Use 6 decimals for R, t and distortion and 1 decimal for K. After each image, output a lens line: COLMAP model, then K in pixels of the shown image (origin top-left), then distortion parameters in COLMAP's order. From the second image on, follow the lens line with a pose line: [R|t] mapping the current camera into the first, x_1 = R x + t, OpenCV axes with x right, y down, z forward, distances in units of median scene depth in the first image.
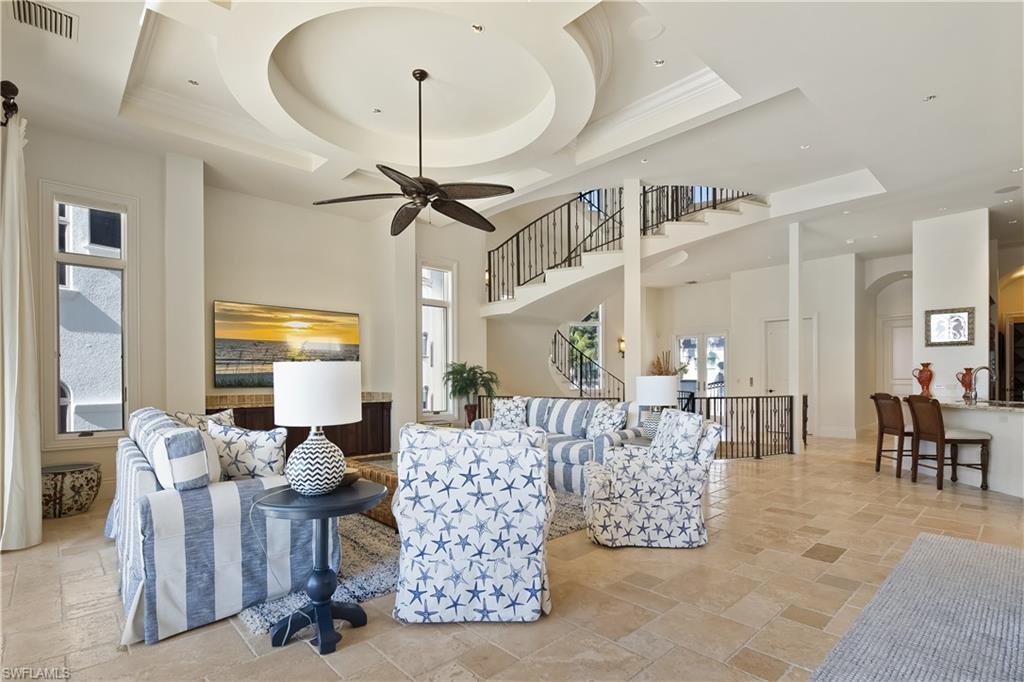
lens RADIAL K [[496.5, 0, 531.3], [0, 496.5, 381.0], [0, 0, 1]] dist [0.002476, -0.000045]
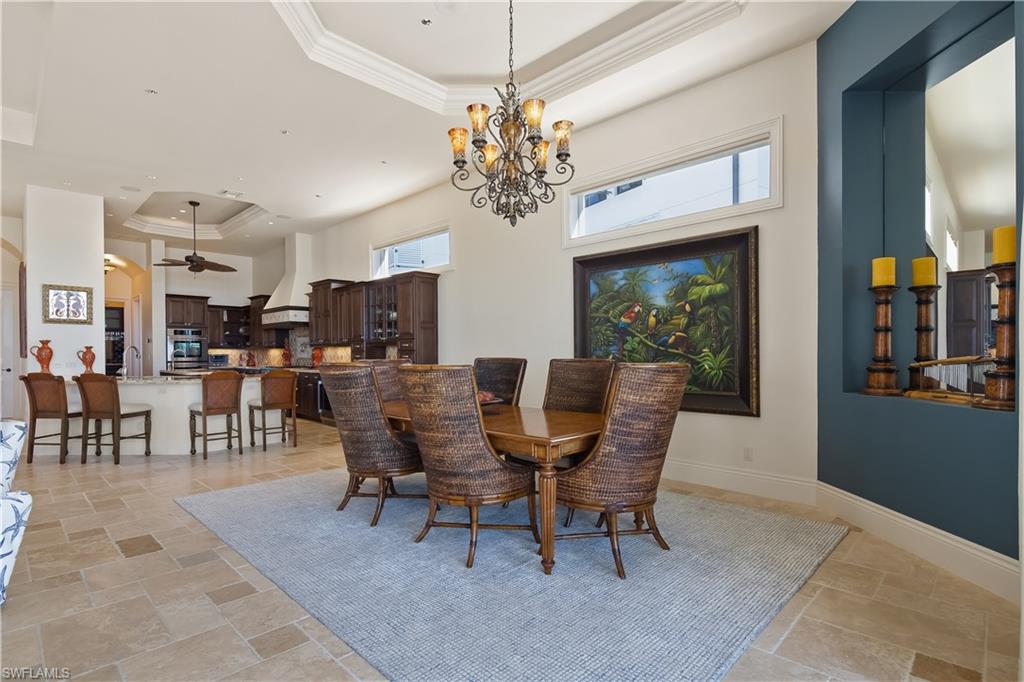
lens RADIAL K [[496.5, 0, 497.2], [0, 496.5, 355.7], [0, 0, 1]] dist [0.002476, -0.000045]
pose [[0.001630, 0.000243, 0.999999, -0.182963], [0.007105, 0.999975, -0.000254, -0.000489], [-0.999973, 0.007105, 0.001628, 0.184835]]
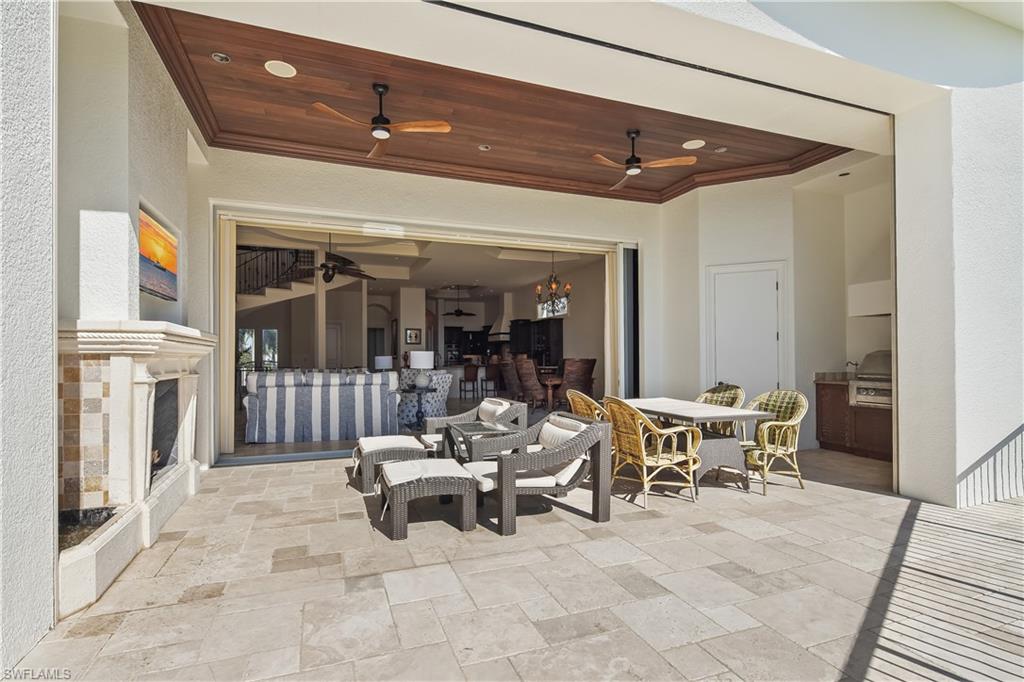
lens RADIAL K [[496.5, 0, 510.3], [0, 496.5, 348.1], [0, 0, 1]] dist [0.002476, -0.000045]
pose [[0.401713, 0.025293, 0.915416, -1.381521], [0.000644, 0.999610, -0.027902, 0.015931], [-0.915765, 0.011798, 0.401541, -0.436745]]
